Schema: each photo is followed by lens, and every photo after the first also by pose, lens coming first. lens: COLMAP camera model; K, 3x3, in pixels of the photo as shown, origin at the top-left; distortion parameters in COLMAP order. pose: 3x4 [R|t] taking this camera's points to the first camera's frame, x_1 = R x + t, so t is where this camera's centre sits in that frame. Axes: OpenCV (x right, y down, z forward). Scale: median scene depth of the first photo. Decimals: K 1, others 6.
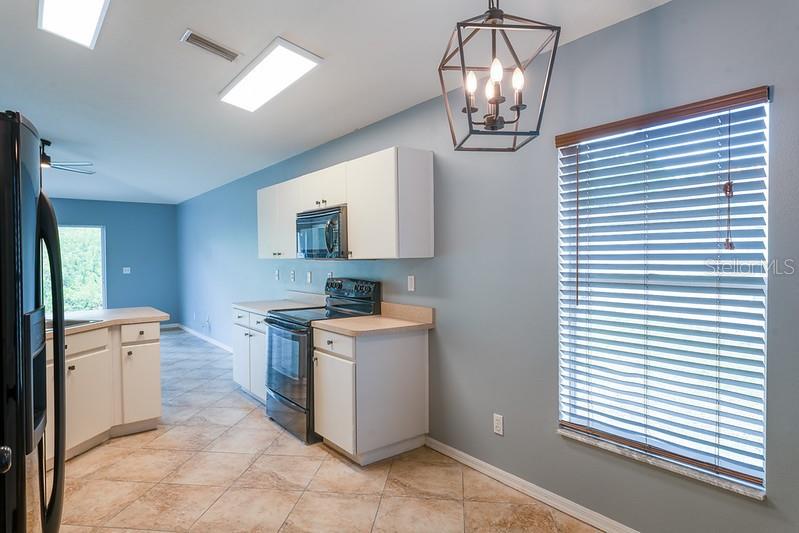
lens RADIAL K [[460.7, 0, 394.3], [0, 460.7, 265.3], [0, 0, 1]] dist [-0.007422, 0.006875]
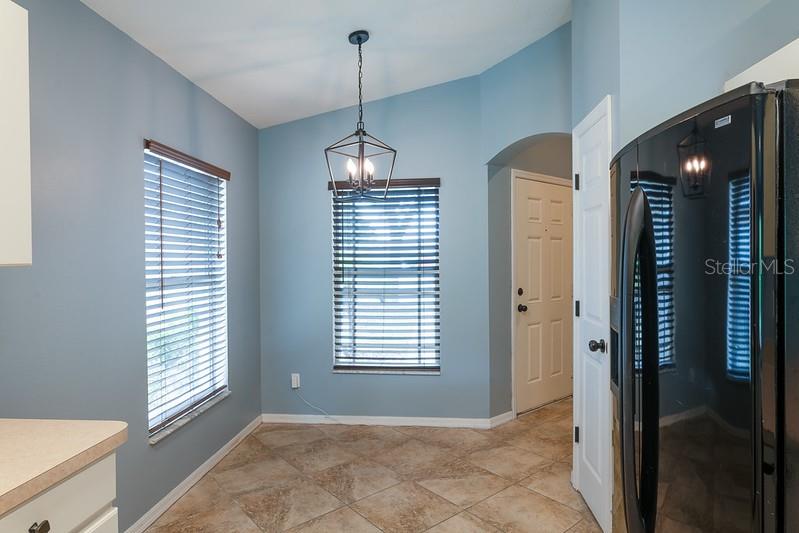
lens RADIAL K [[460.7, 0, 398.2], [0, 460.7, 265.7], [0, 0, 1]] dist [-0.007422, 0.006875]
pose [[-0.732824, 0.000064, 0.680418, -0.517526], [0.020239, 0.999560, 0.021704, -0.017073], [-0.680117, 0.029676, -0.732503, 1.011369]]
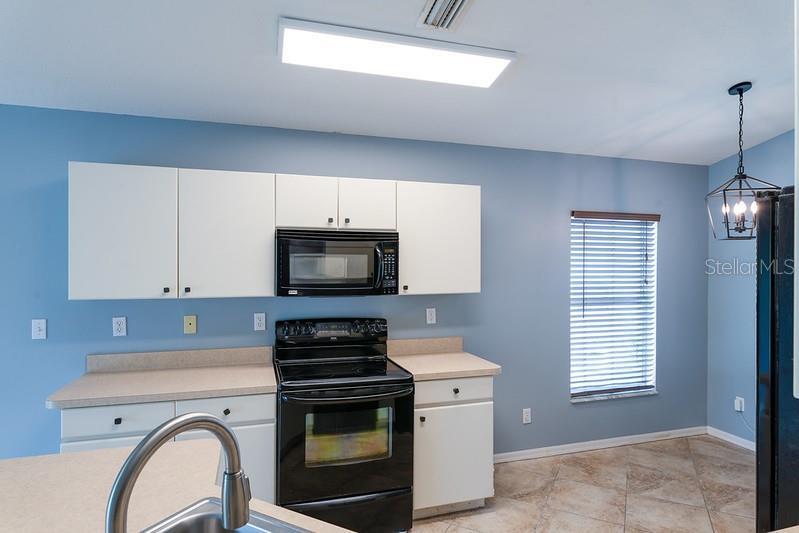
lens RADIAL K [[460.7, 0, 395.7], [0, 460.7, 262.7], [0, 0, 1]] dist [-0.007422, 0.006875]
pose [[0.348734, 0.008455, 0.937184, -0.974402], [0.009599, 0.999875, -0.012593, -0.067607], [-0.937173, 0.013388, 0.348609, 0.759370]]
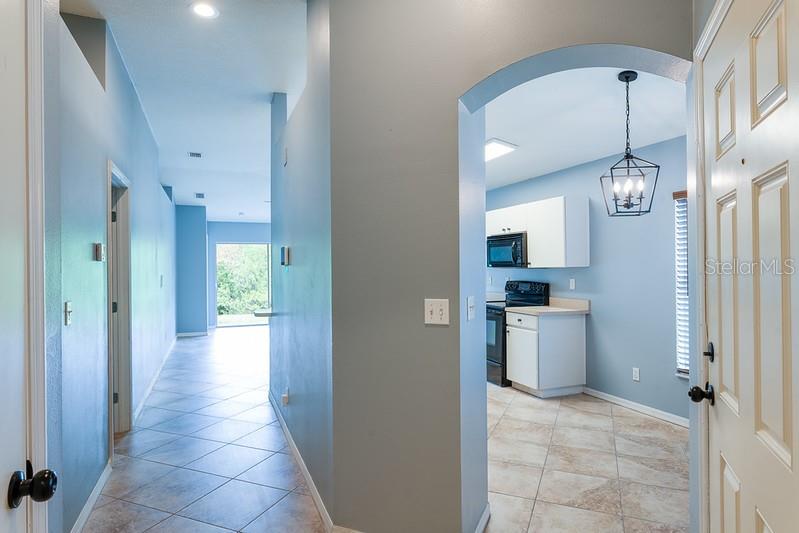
lens RADIAL K [[460.7, 0, 394.2], [0, 460.7, 266.5], [0, 0, 1]] dist [-0.007422, 0.006875]
pose [[0.960301, 0.000133, -0.278967, -0.106768], [-0.005013, 0.999847, -0.016782, 0.010875], [0.278922, 0.017514, 0.960154, -0.618759]]
